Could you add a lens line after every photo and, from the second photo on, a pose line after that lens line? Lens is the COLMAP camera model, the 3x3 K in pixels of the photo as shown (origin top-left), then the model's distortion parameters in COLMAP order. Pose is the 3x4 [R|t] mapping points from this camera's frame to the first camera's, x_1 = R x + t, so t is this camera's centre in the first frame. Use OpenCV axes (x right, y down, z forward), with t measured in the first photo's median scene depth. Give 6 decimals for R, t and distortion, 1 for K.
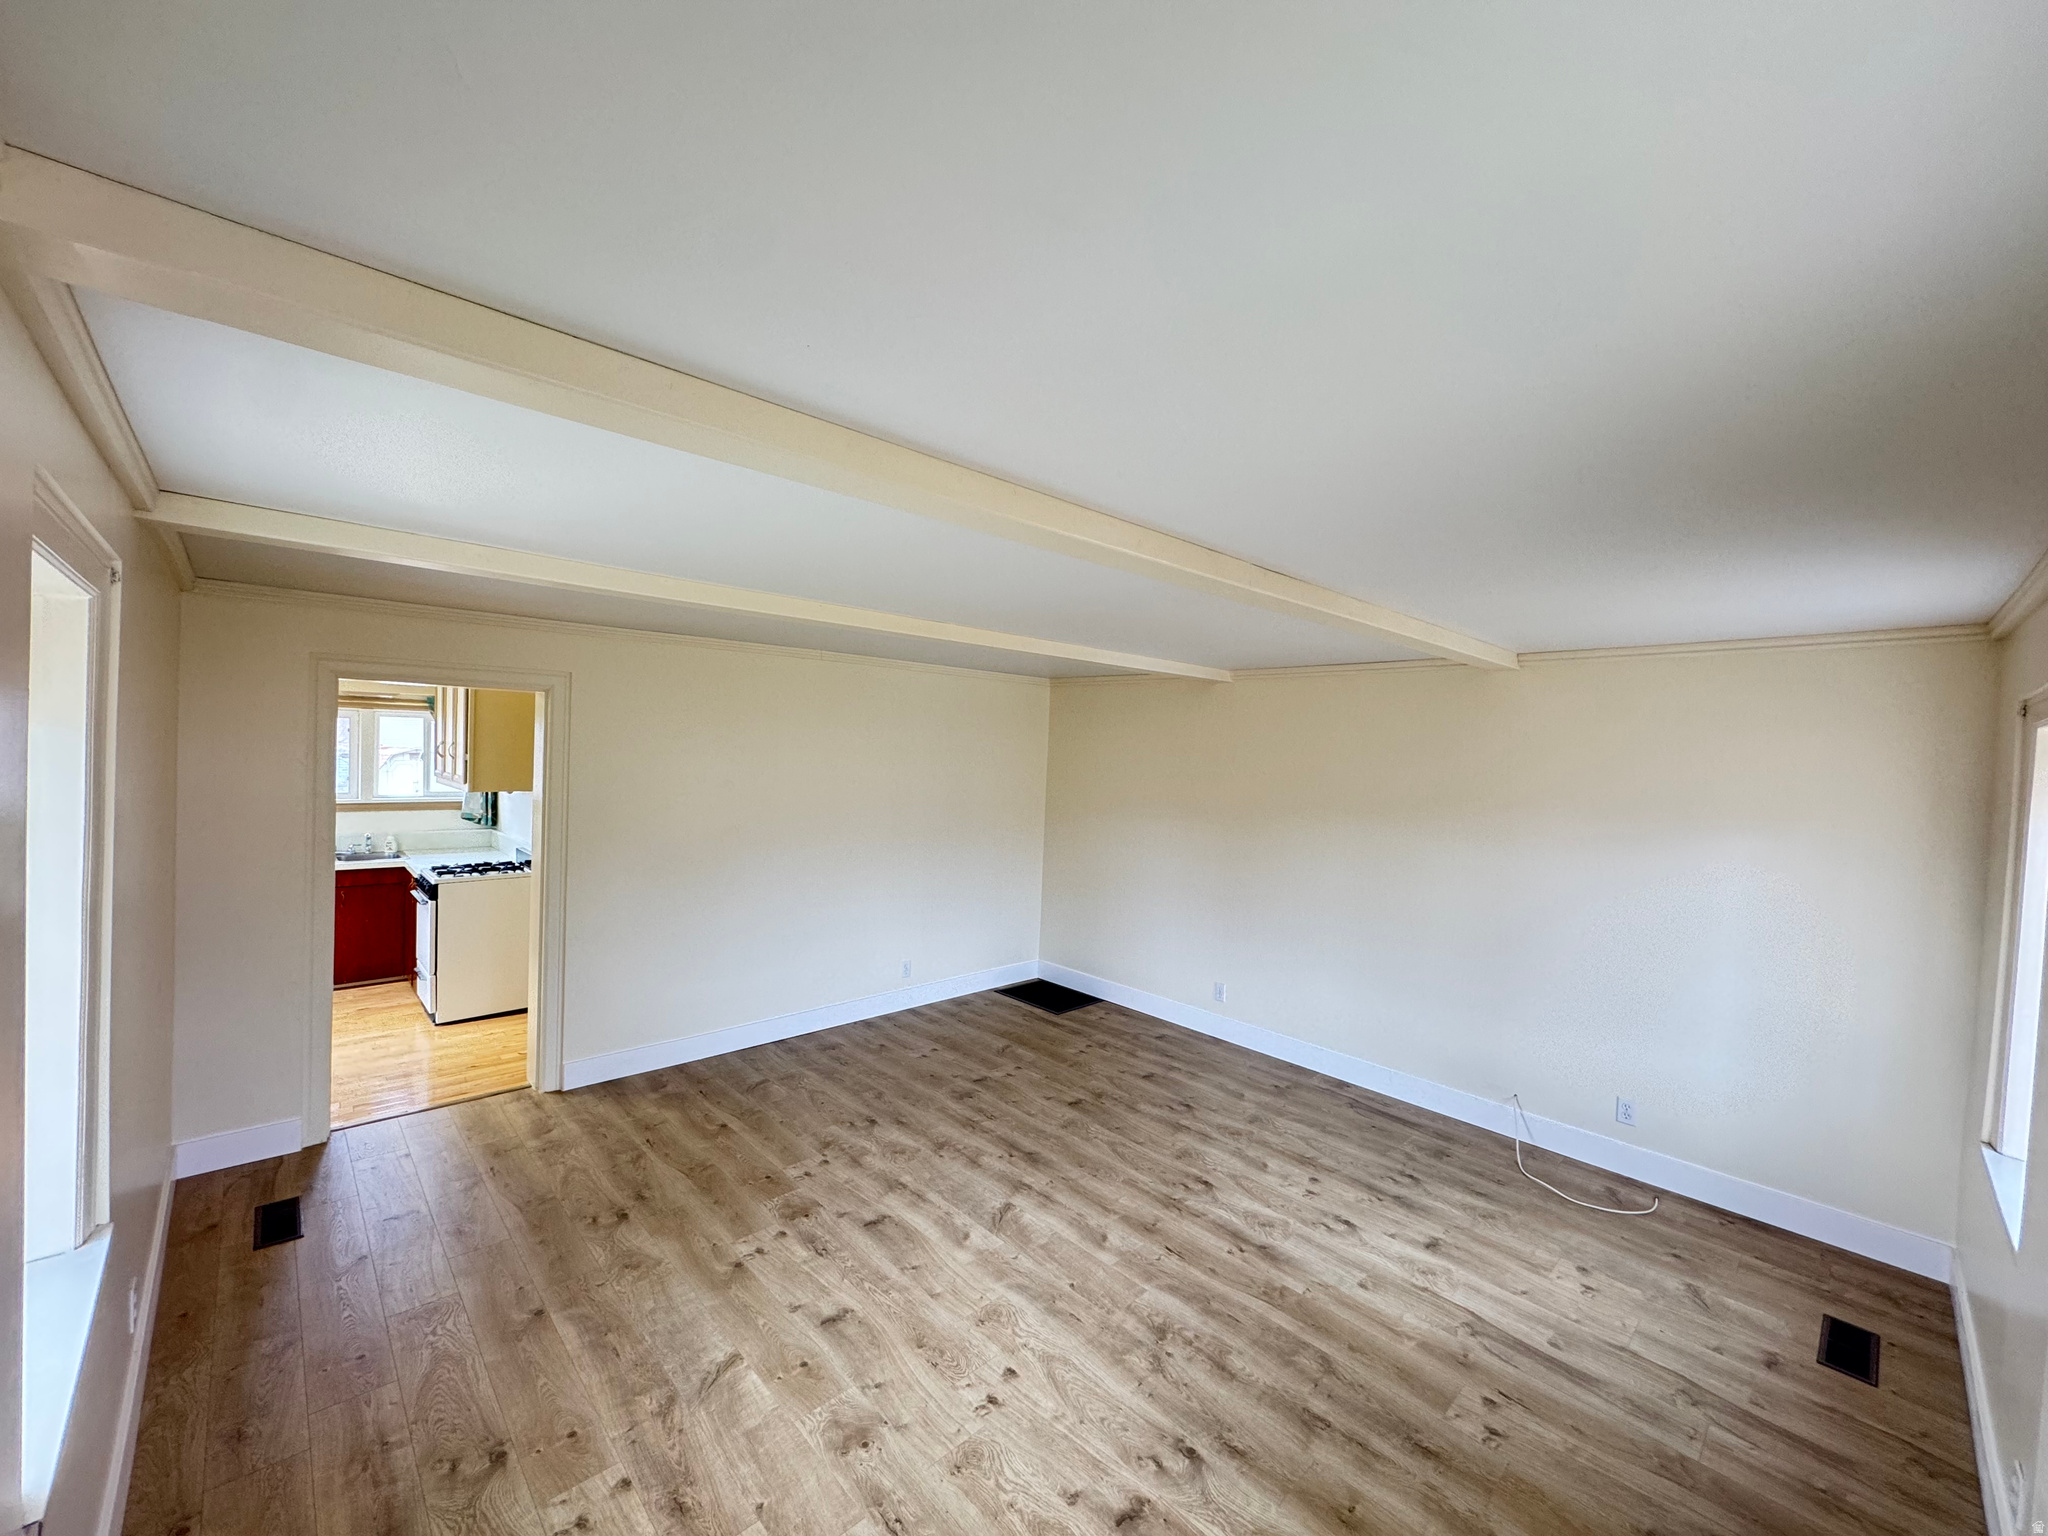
lens RADIAL K [[813.9, 0, 1021.4], [0, 813.9, 766.8], [0, 0, 1]] dist [-0.002610, 0.000613]
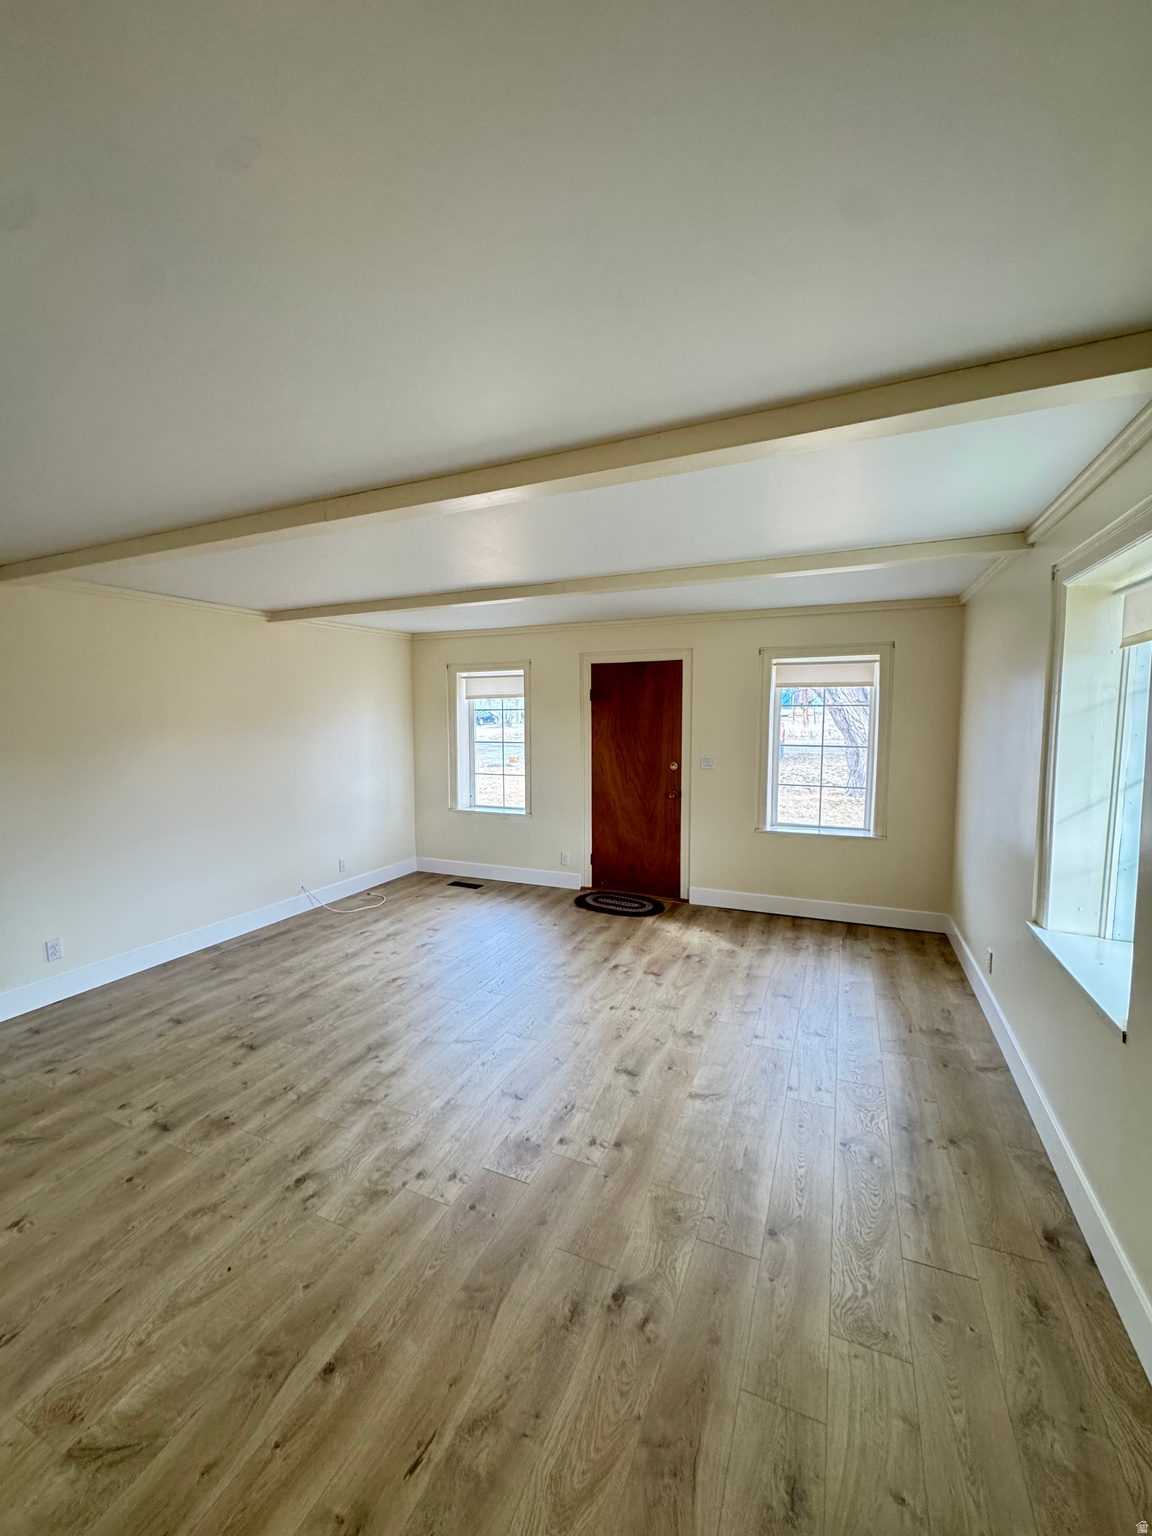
lens RADIAL K [[610.4, 0, 572.8], [0, 610.4, 769.4], [0, 0, 1]] dist [-0.002610, 0.000613]
pose [[-0.386264, -0.118003, 0.914809, -0.787021], [0.015909, 0.990783, 0.134521, 0.007890], [-0.922251, 0.066514, -0.380826, 1.040129]]
